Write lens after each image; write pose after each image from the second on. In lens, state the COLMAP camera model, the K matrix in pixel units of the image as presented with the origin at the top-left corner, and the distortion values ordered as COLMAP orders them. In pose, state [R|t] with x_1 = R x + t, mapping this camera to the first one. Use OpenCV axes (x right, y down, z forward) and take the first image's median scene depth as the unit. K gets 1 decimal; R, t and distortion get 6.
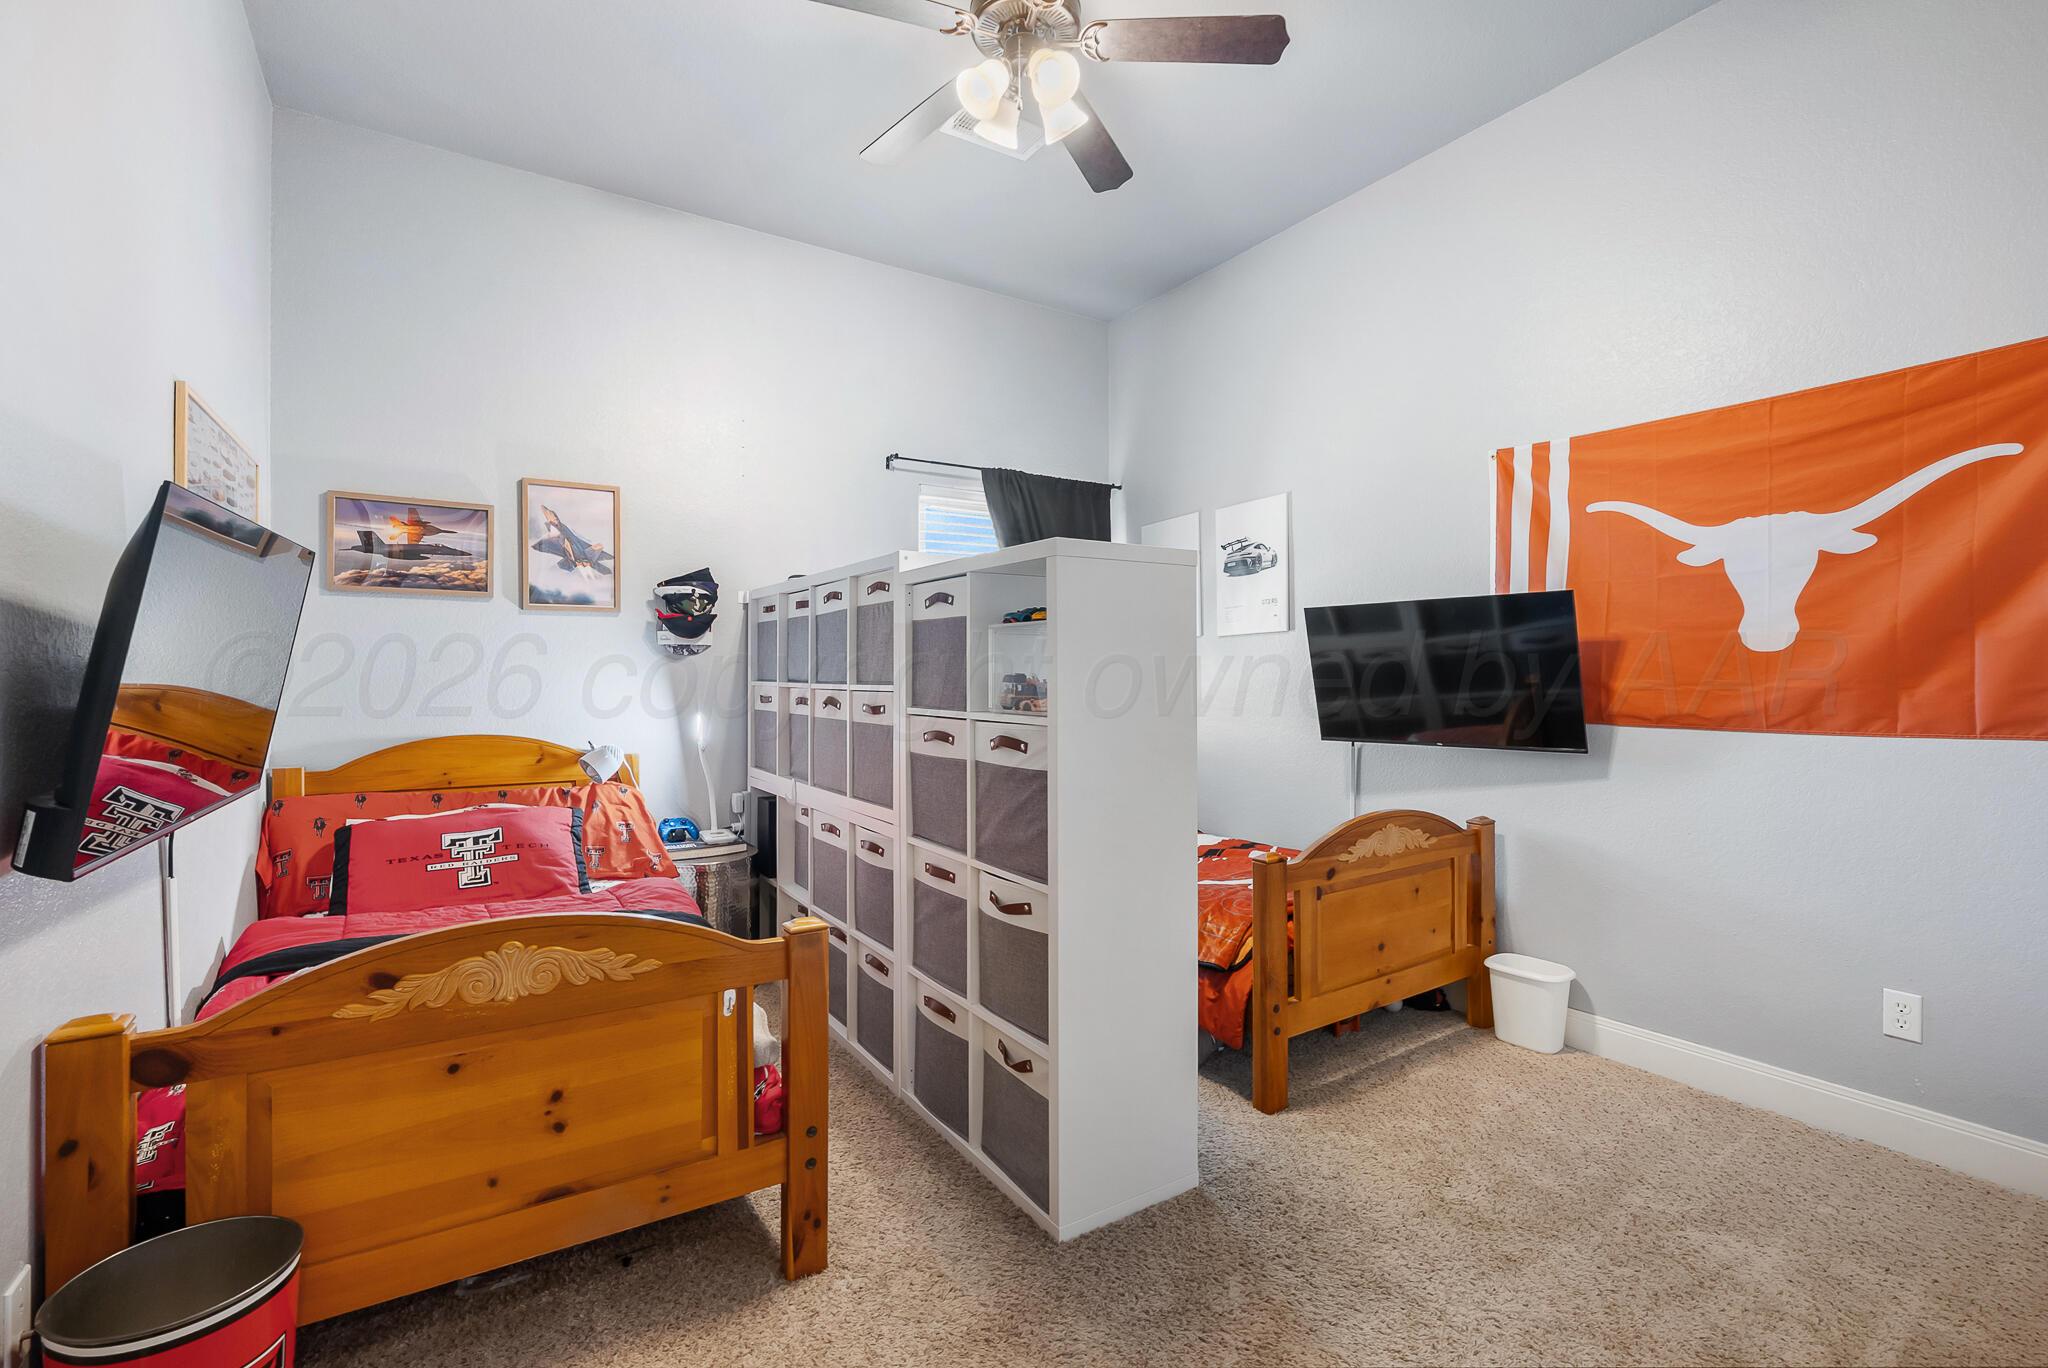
lens RADIAL K [[913.6, 0, 1019.1], [0, 913.6, 677.8], [0, 0, 1]] dist [-0.011590, 0.000918]
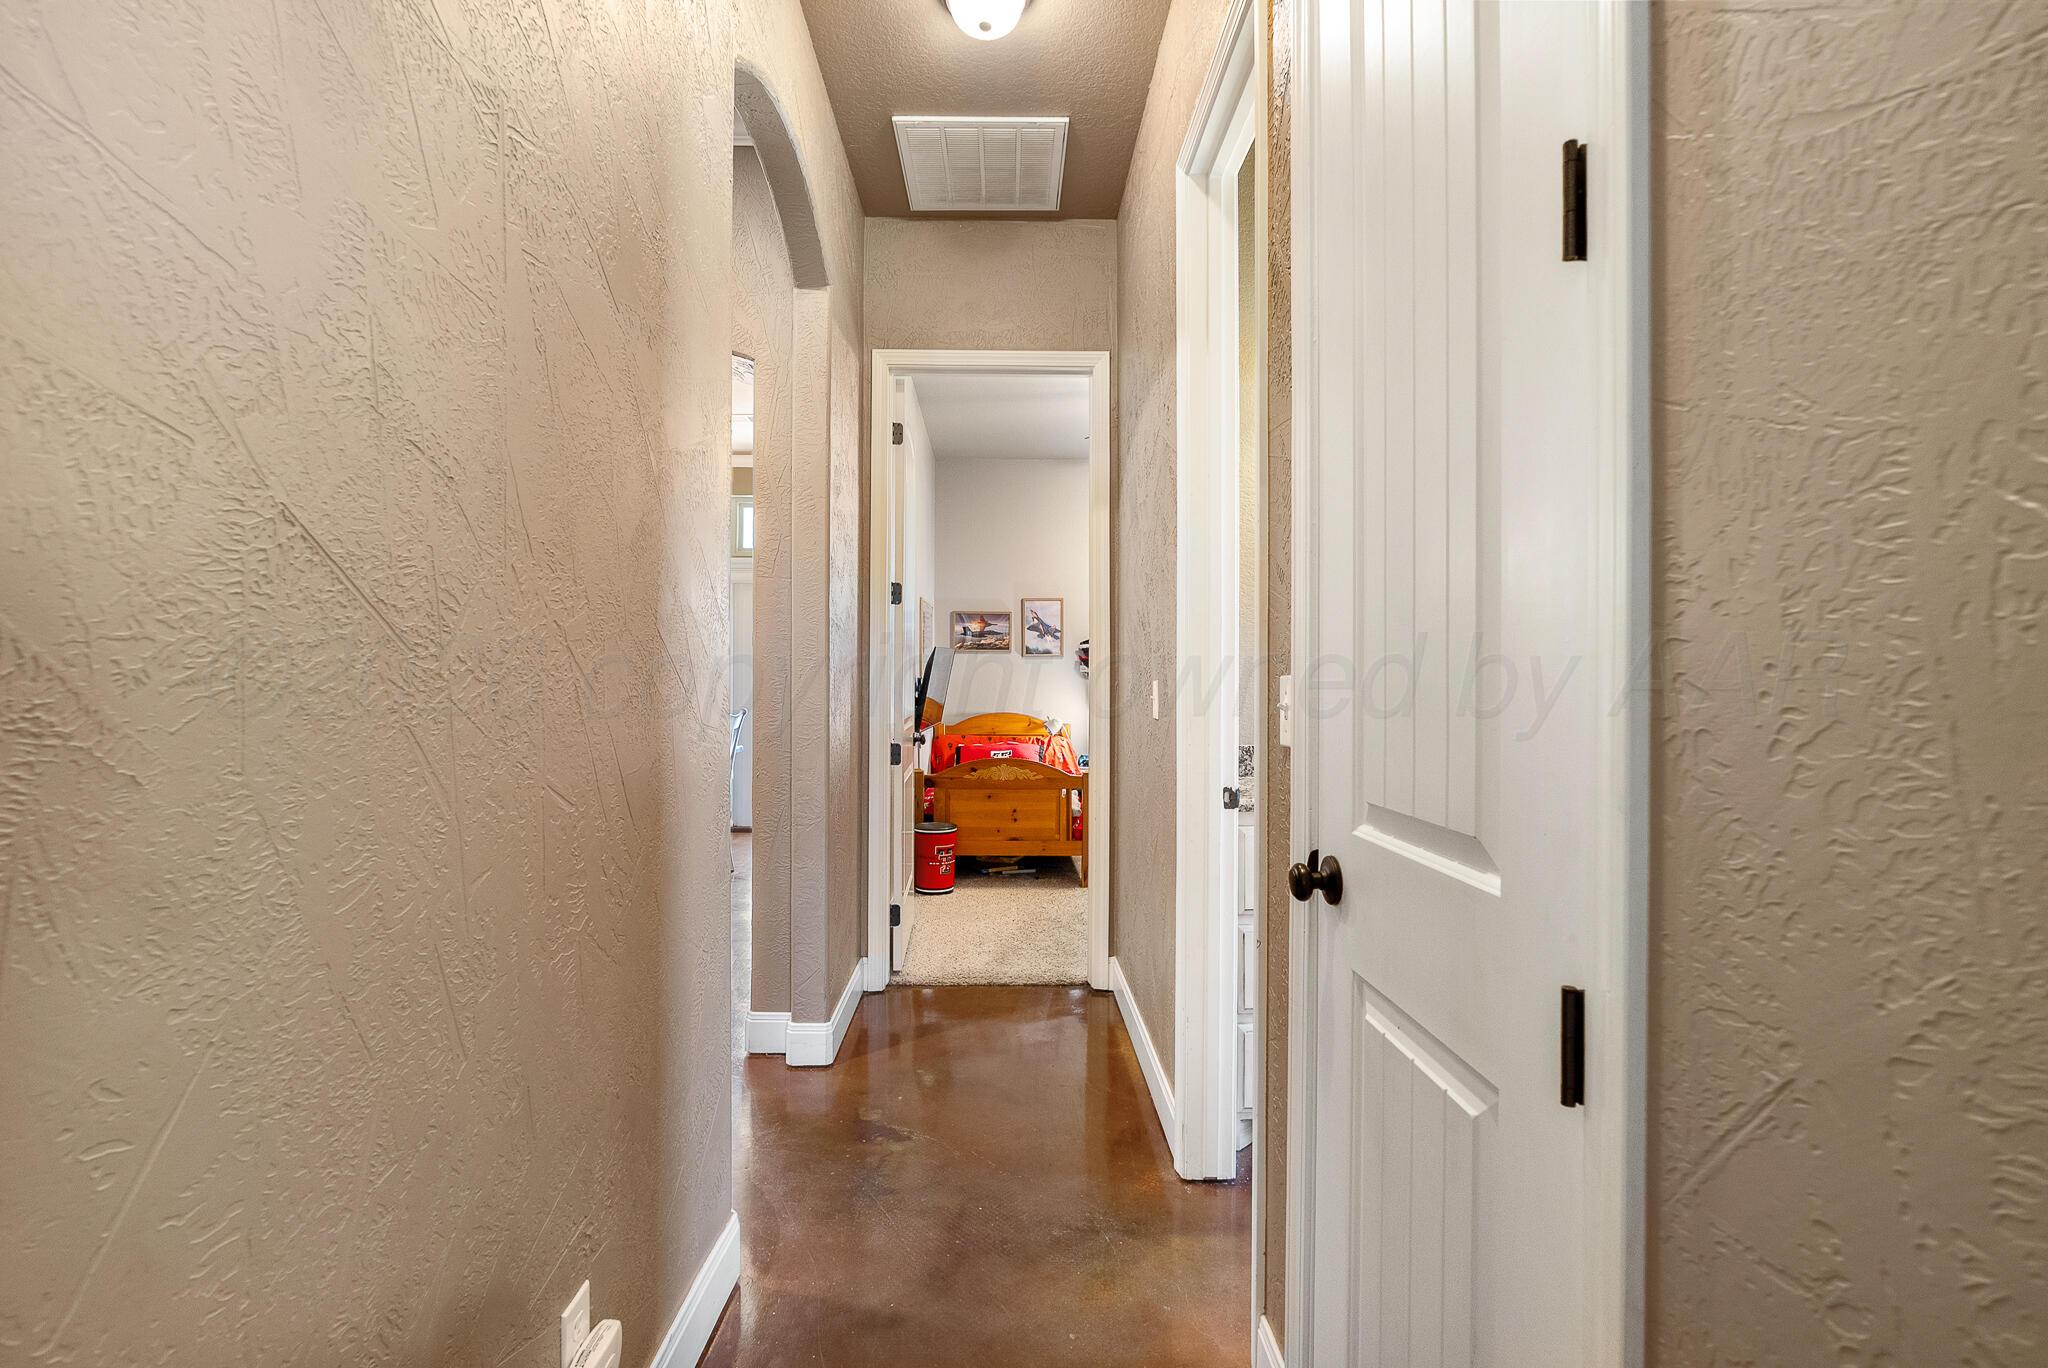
lens RADIAL K [[913.6, 0, 1024.3], [0, 913.6, 683.3], [0, 0, 1]] dist [-0.011590, 0.000918]
pose [[0.855576, 0.001170, -0.517677, 0.630928], [-0.000703, 0.999999, 0.001097, -0.014153], [0.517678, -0.000575, 0.855576, -0.934400]]
